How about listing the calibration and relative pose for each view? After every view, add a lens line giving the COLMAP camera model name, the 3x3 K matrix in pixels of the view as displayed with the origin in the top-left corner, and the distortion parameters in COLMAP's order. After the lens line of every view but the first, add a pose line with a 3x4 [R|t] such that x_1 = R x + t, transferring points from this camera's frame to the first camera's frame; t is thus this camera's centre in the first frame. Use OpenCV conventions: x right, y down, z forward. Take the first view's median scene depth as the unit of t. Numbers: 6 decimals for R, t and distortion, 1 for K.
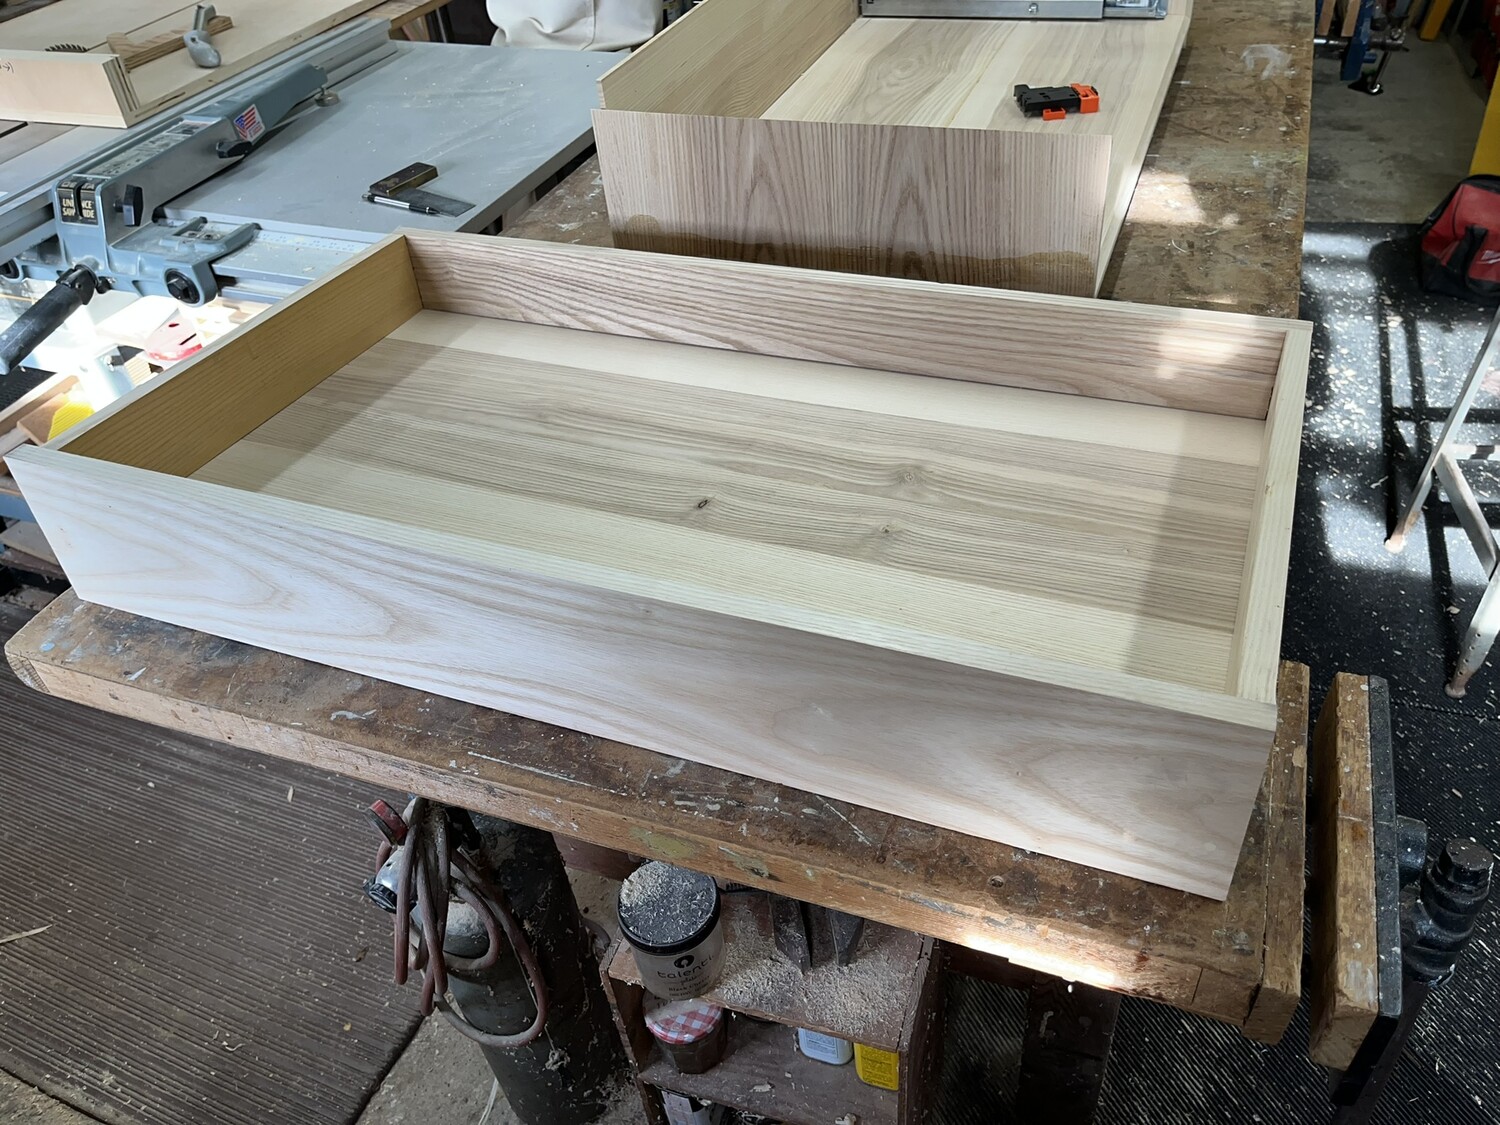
lens RADIAL K [[1134.8, 0, 750.0], [0, 1134.8, 562.5], [0, 0, 1]] dist [0.084226, -0.107024]
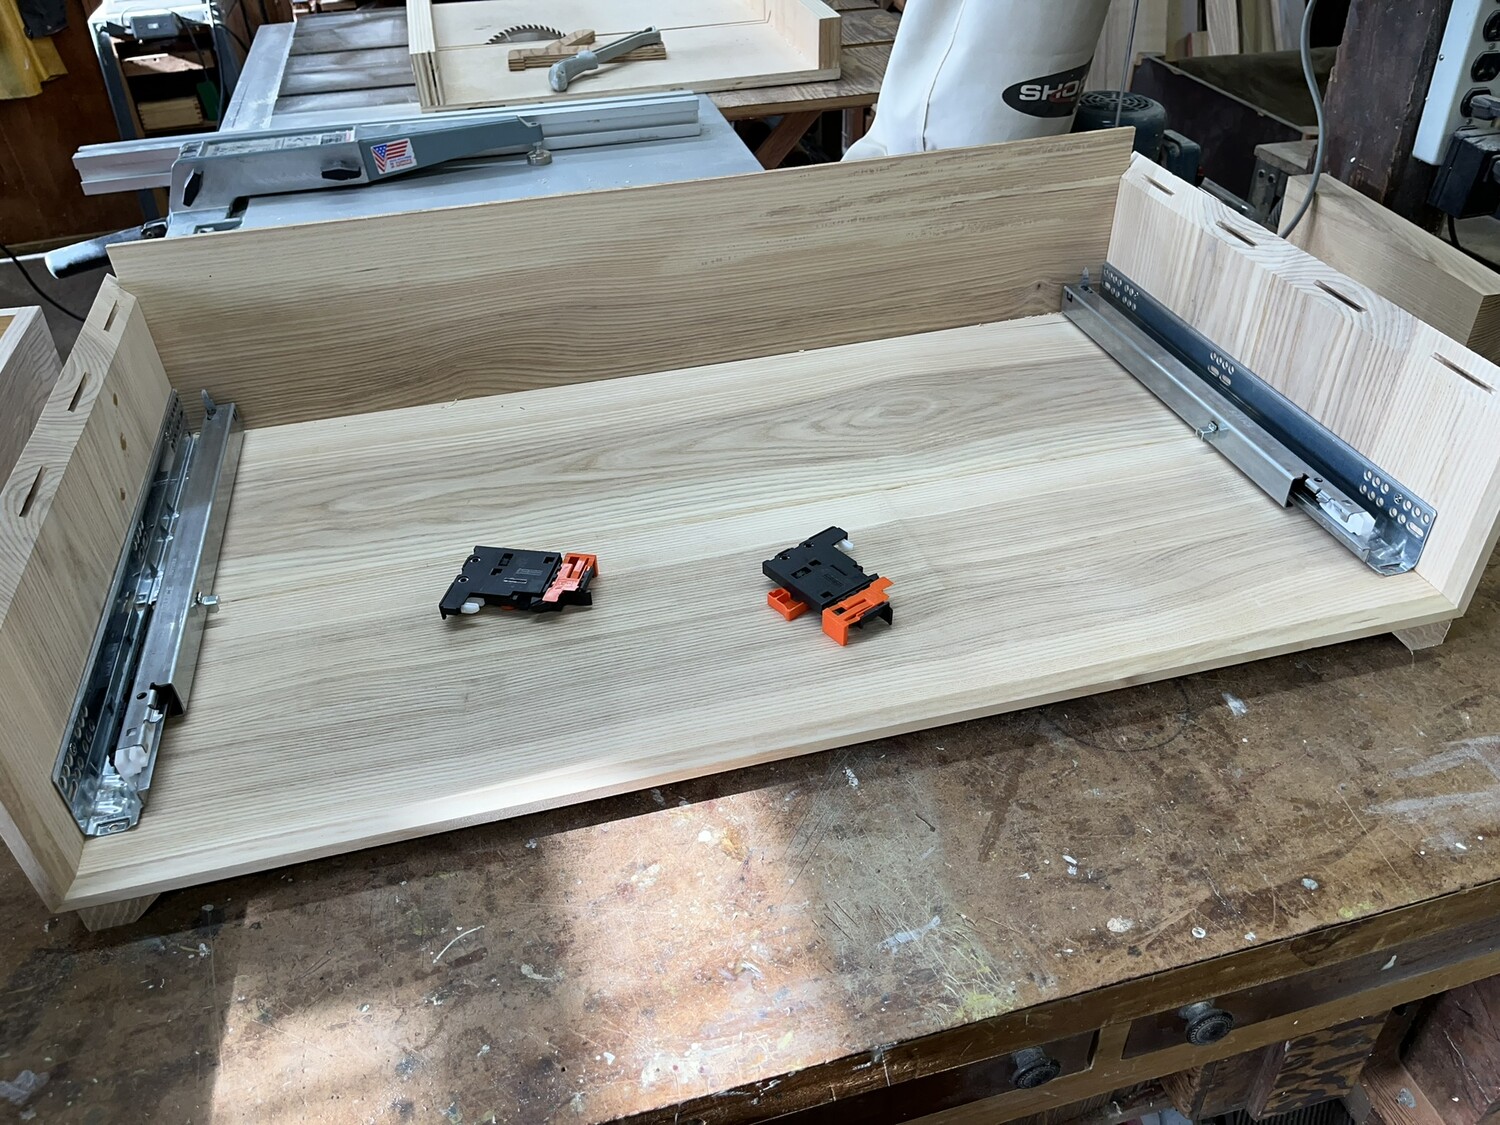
lens RADIAL K [[1134.8, 0, 750.0], [0, 1134.8, 562.5], [0, 0, 1]] dist [0.084226, -0.107024]
pose [[0.592886, 0.534494, -0.602331, 0.524650], [-0.538224, 0.819380, 0.197313, -0.461424], [0.599000, 0.207204, 0.773476, 0.511053]]
